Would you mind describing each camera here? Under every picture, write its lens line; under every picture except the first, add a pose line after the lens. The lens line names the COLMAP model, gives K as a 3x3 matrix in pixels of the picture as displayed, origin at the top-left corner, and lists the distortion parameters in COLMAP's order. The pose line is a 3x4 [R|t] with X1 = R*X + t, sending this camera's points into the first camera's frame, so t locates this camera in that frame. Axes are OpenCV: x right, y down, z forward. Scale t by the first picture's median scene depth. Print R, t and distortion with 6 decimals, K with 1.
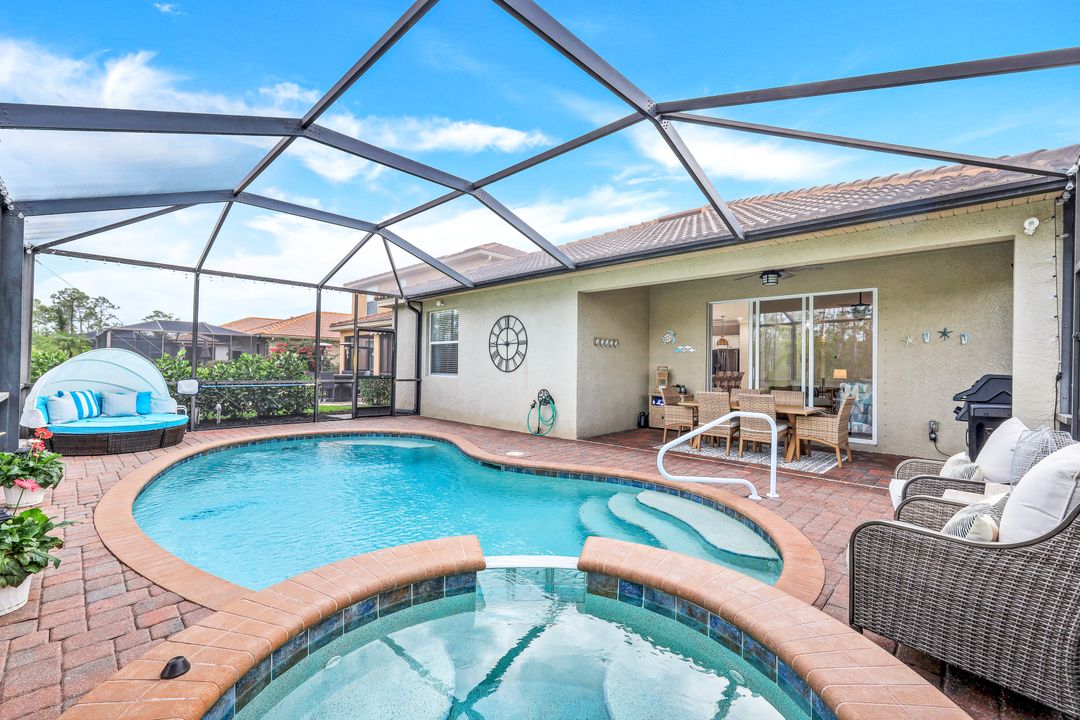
lens RADIAL K [[454.4, 0, 535.8], [0, 454.4, 369.2], [0, 0, 1]] dist [-0.000257, -0.000010]
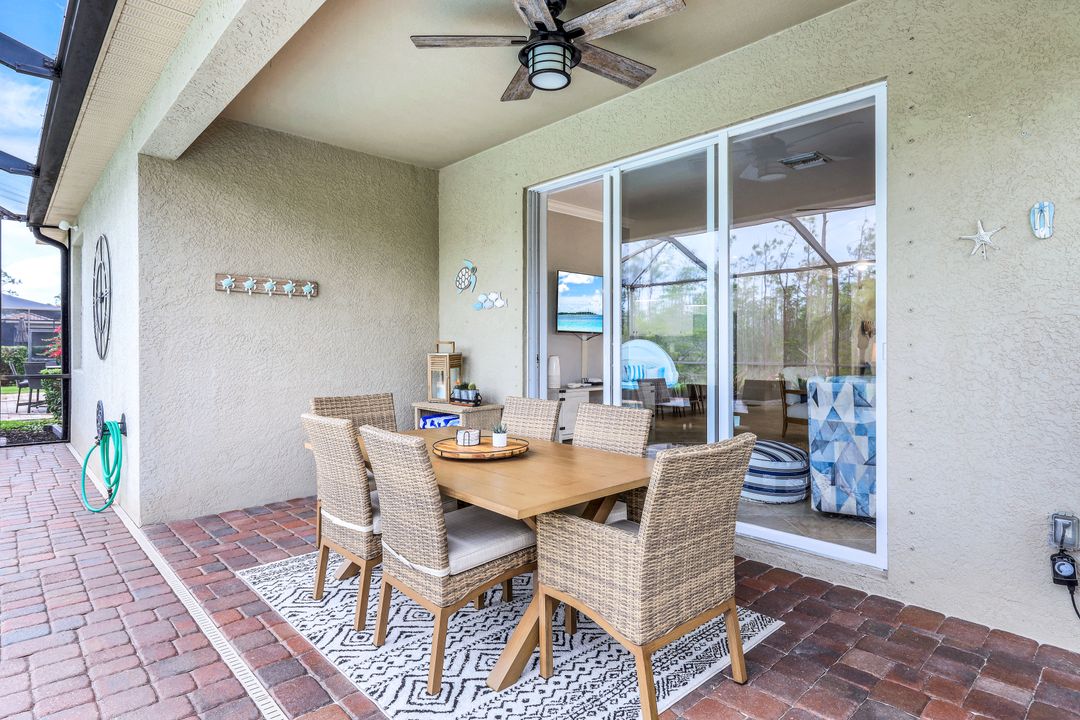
lens RADIAL K [[581.4, 0, 540.0], [0, 581.4, 360.0], [0, 0, 1]] dist [0.002086, 0.001138]
pose [[0.998779, -0.013866, -0.047416, 0.464135], [0.014454, 0.999823, 0.012082, 0.007364], [0.047240, -0.012753, 0.998802, 0.510874]]
